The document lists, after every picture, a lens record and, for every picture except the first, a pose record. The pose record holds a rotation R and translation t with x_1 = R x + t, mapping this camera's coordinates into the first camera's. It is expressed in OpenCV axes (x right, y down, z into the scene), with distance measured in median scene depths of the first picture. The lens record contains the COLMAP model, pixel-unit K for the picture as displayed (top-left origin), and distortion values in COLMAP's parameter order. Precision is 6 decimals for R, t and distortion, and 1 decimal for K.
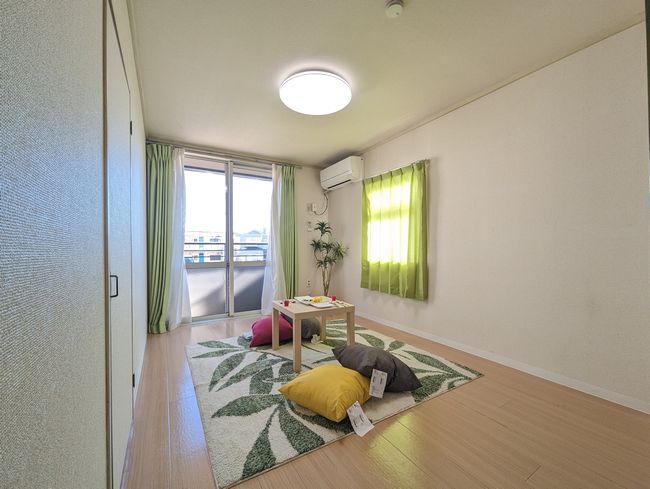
lens RADIAL K [[271.4, 0, 329.2], [0, 271.4, 245.6], [0, 0, 1]] dist [0.001339, 0.000164]
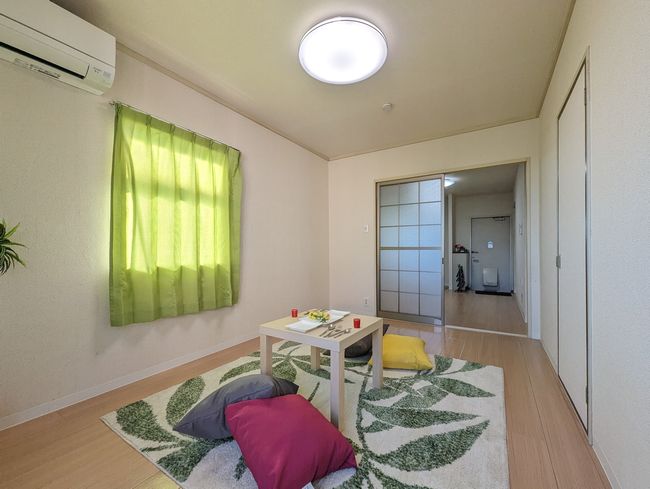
lens RADIAL K [[271.4, 0, 331.3], [0, 271.4, 244.9], [0, 0, 1]] dist [0.001339, 0.000164]
pose [[-0.454278, 0.028438, 0.890406, -0.505022], [-0.001567, 0.999463, -0.032720, 0.029169], [-0.890858, -0.016259, -0.453990, 0.941113]]
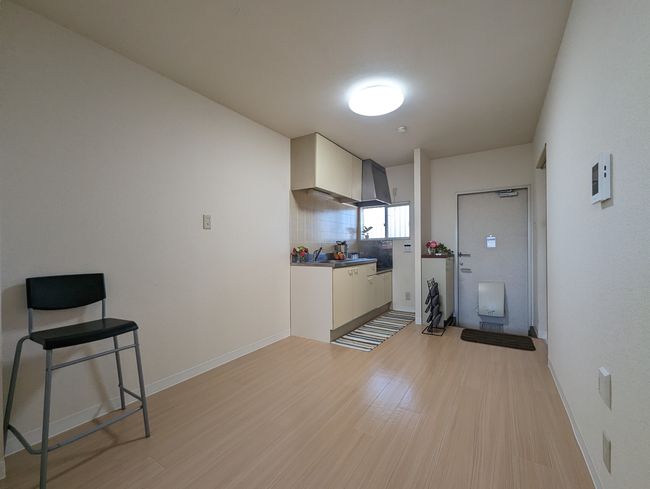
lens RADIAL K [[271.4, 0, 340.0], [0, 271.4, 246.6], [0, 0, 1]] dist [0.001339, 0.000164]
pose [[-0.464197, 0.011481, 0.885657, -0.441890], [0.003810, 0.999933, -0.010965, 0.024870], [-0.885724, -0.001716, -0.464210, 0.839886]]
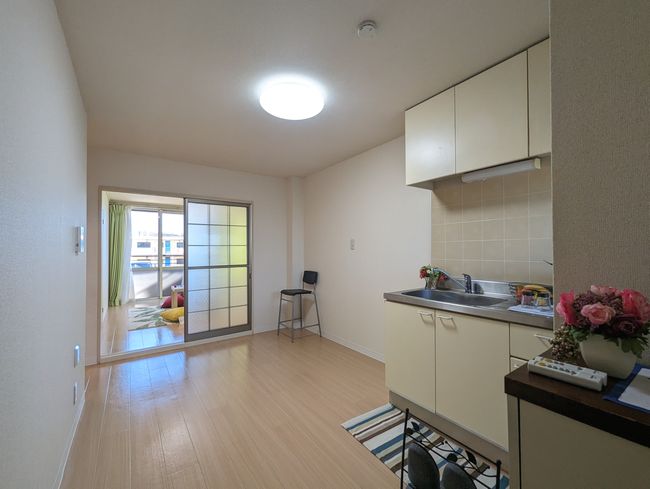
lens RADIAL K [[271.4, 0, 328.4], [0, 271.4, 248.3], [0, 0, 1]] dist [0.001339, 0.000164]
pose [[0.995772, 0.008806, 0.091440, 0.647851], [-0.007863, 0.999912, -0.010676, -0.061004], [-0.091526, 0.009912, 0.995753, -0.979128]]
